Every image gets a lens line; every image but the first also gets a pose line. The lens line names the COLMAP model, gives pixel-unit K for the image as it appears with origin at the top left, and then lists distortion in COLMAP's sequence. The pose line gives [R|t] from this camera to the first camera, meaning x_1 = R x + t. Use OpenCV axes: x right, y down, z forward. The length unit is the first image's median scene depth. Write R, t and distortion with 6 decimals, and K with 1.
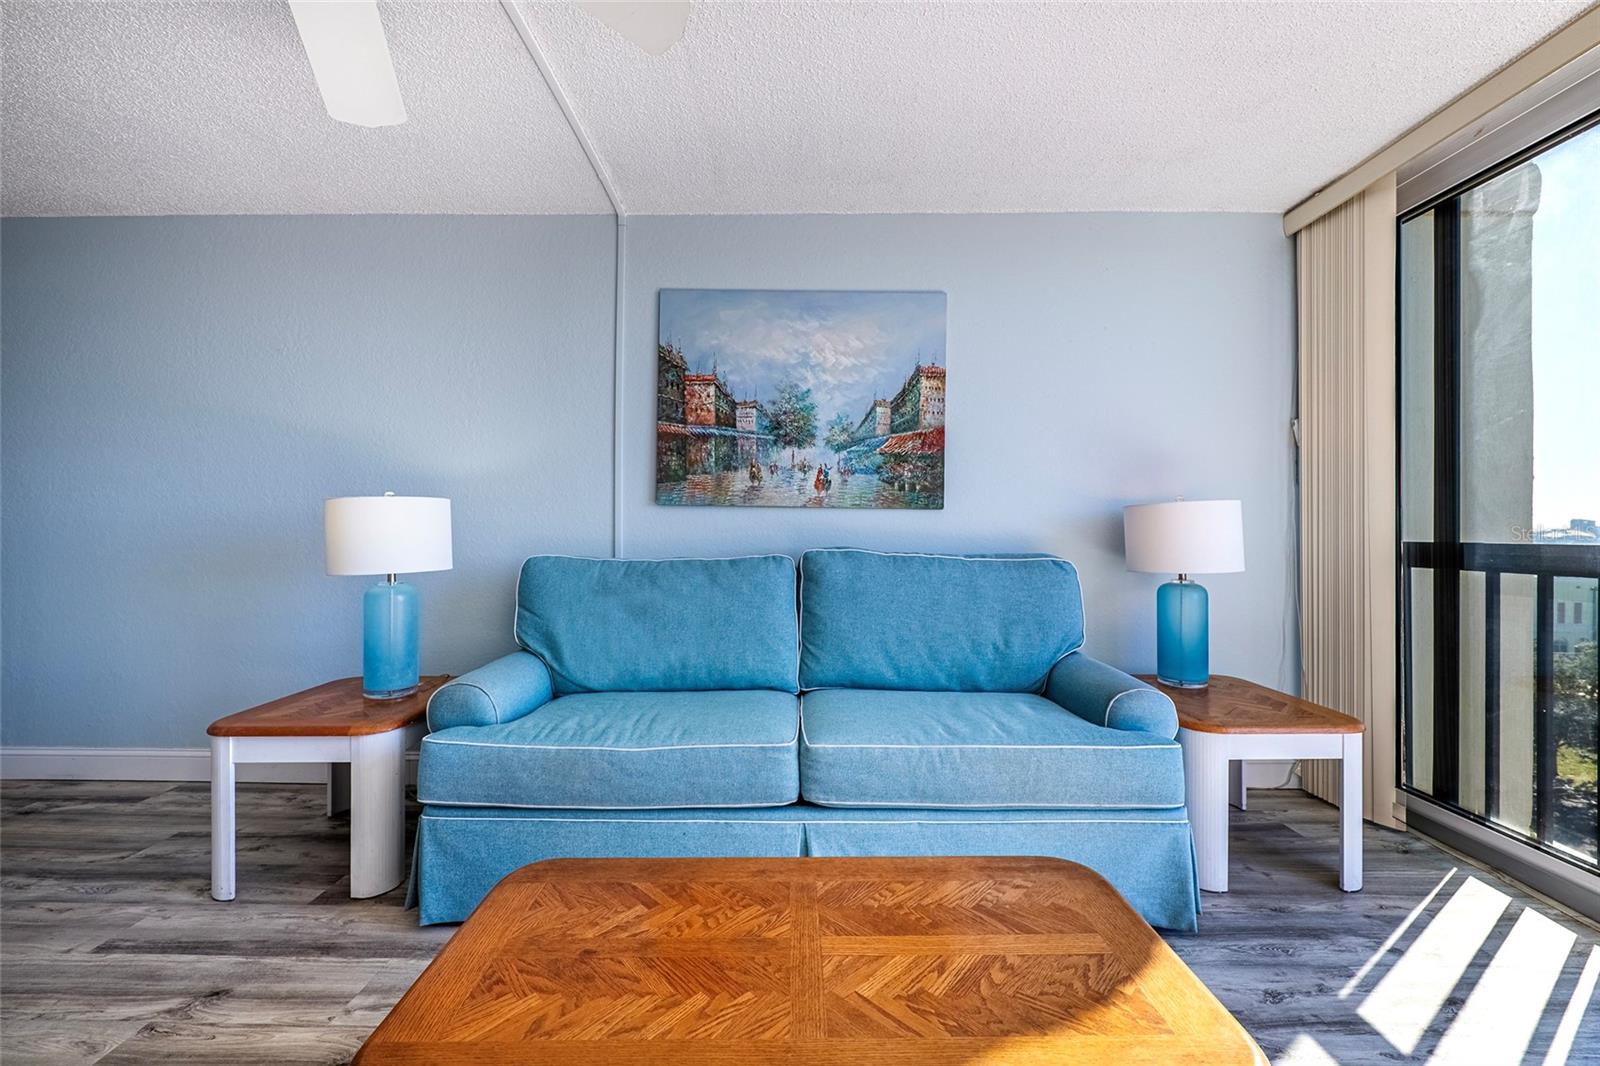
lens RADIAL K [[645.2, 0, 800.3], [0, 645.2, 522.2], [0, 0, 1]] dist [-0.000105, -0.000357]
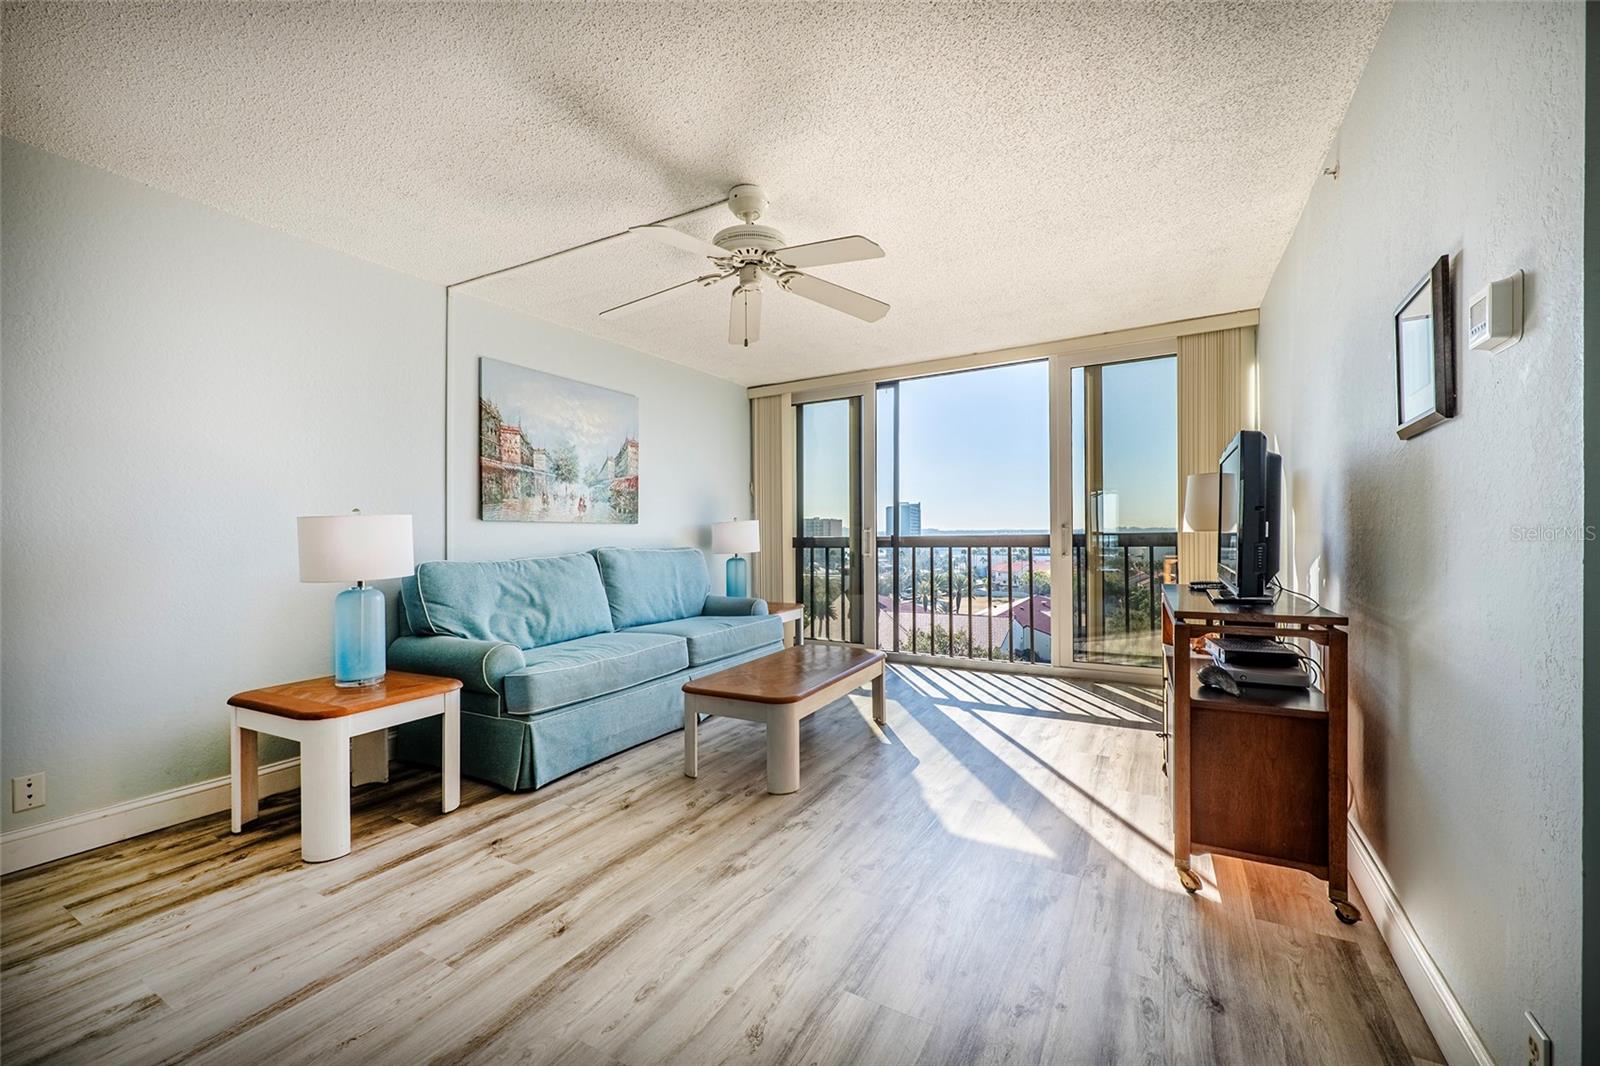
lens RADIAL K [[624.8, 0, 796.8], [0, 624.8, 537.4], [0, 0, 1]] dist [-0.000736, -0.000343]
pose [[0.504919, -0.018133, 0.862976, -1.005940], [0.004002, 0.999818, 0.018667, -0.013285], [-0.863158, -0.005972, 0.504899, -0.207699]]
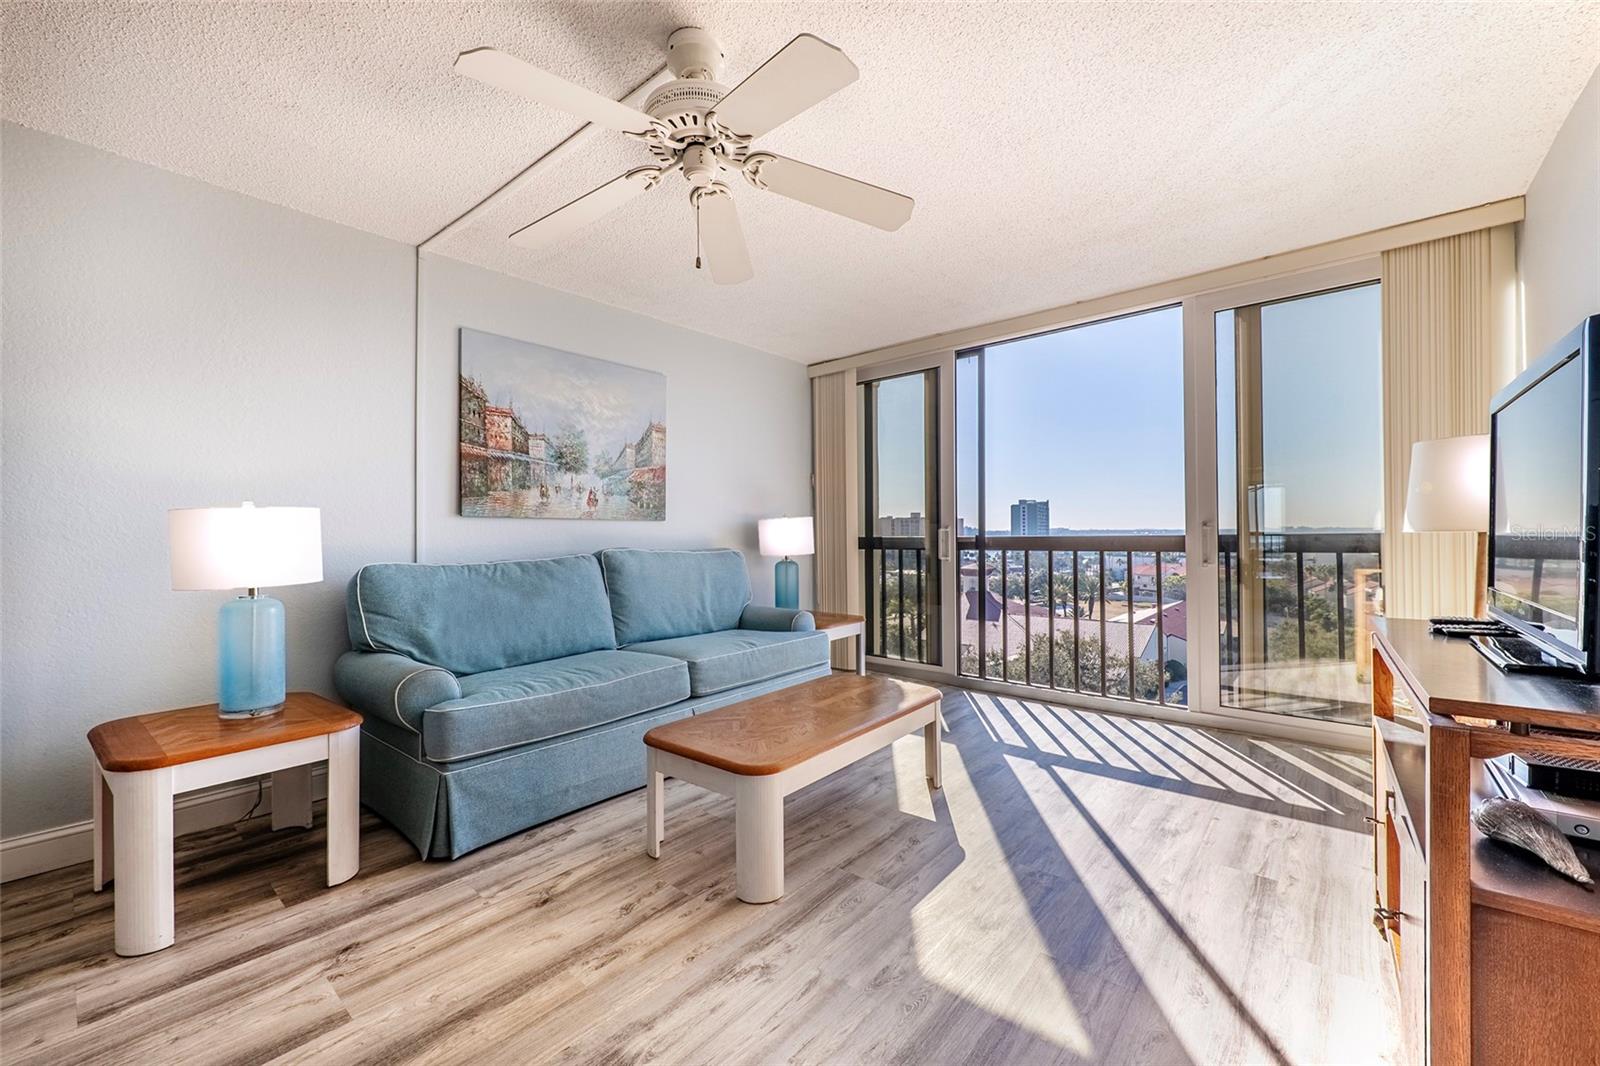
lens RADIAL K [[625.7, 0, 800.8], [0, 625.7, 528.0], [0, 0, 1]] dist [0.002791, -0.003000]
pose [[0.652000, -0.005494, 0.758199, -0.673334], [0.002704, 0.999984, 0.004920, -0.009408], [-0.758215, -0.001158, 0.652004, -0.183169]]
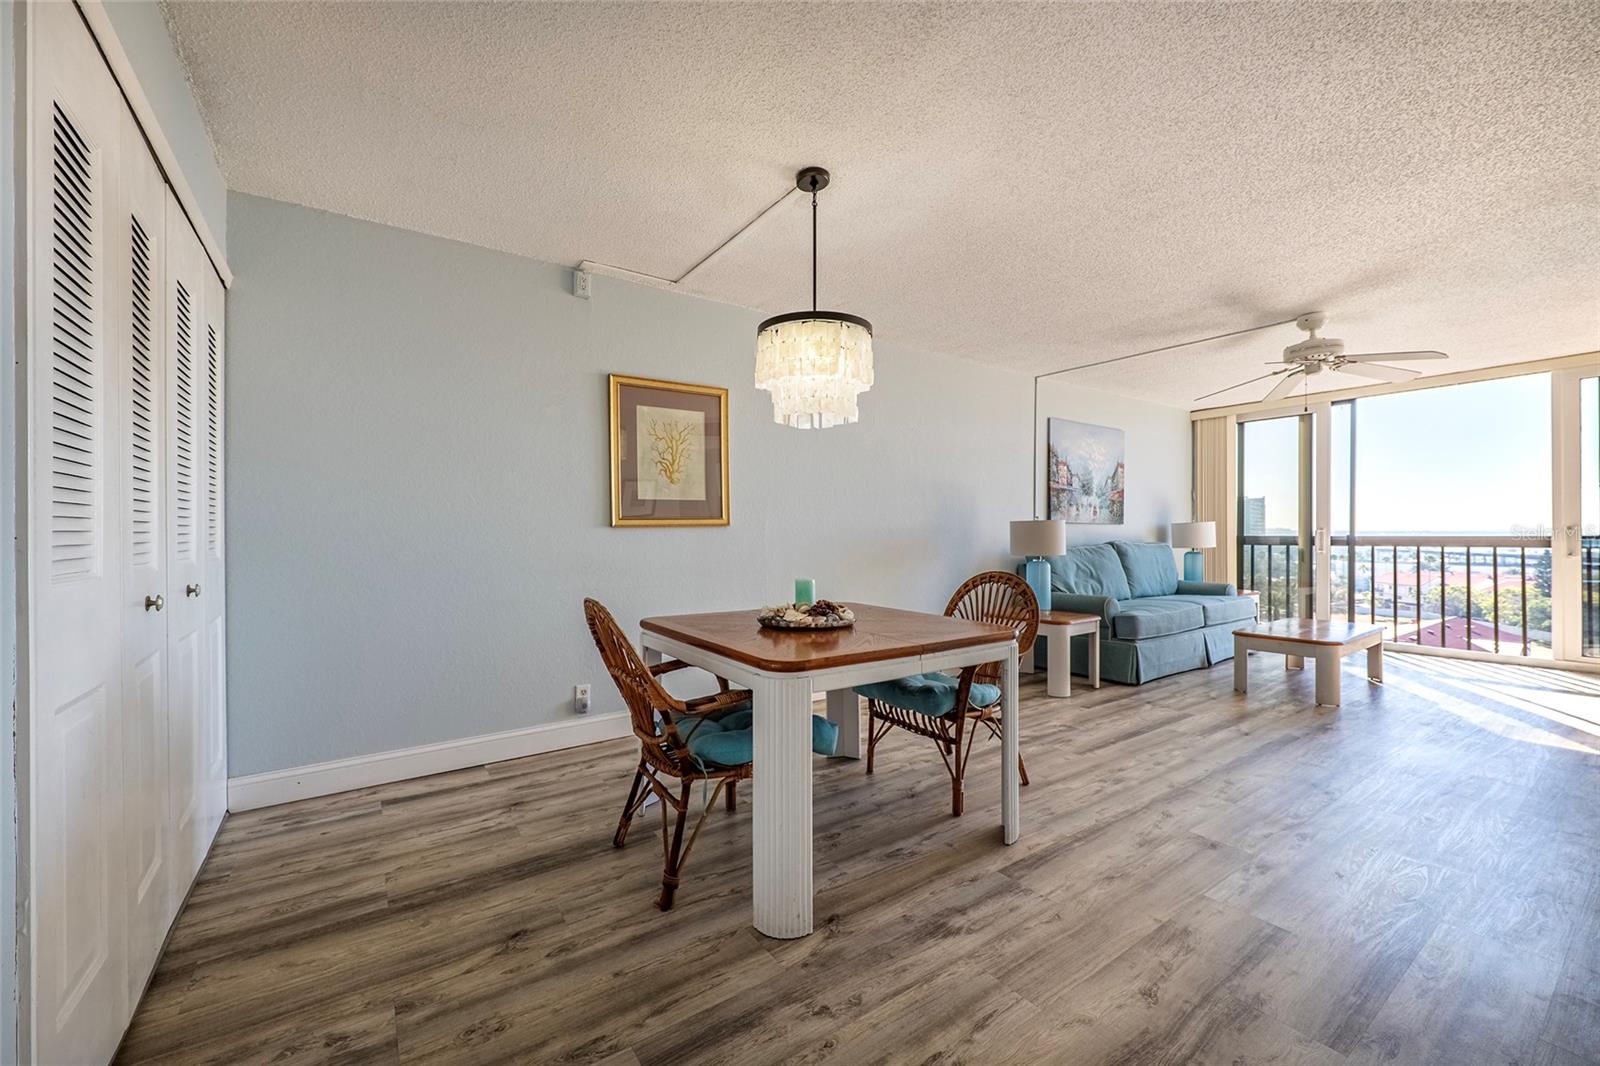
lens RADIAL K [[625.7, 0, 800.8], [0, 625.7, 528.0], [0, 0, 1]] dist [0.002791, -0.003000]
pose [[0.824002, -0.003887, 0.566574, -2.026484], [-0.000187, 0.999975, 0.007133, -0.022092], [-0.566587, -0.005984, 0.823980, -0.205338]]
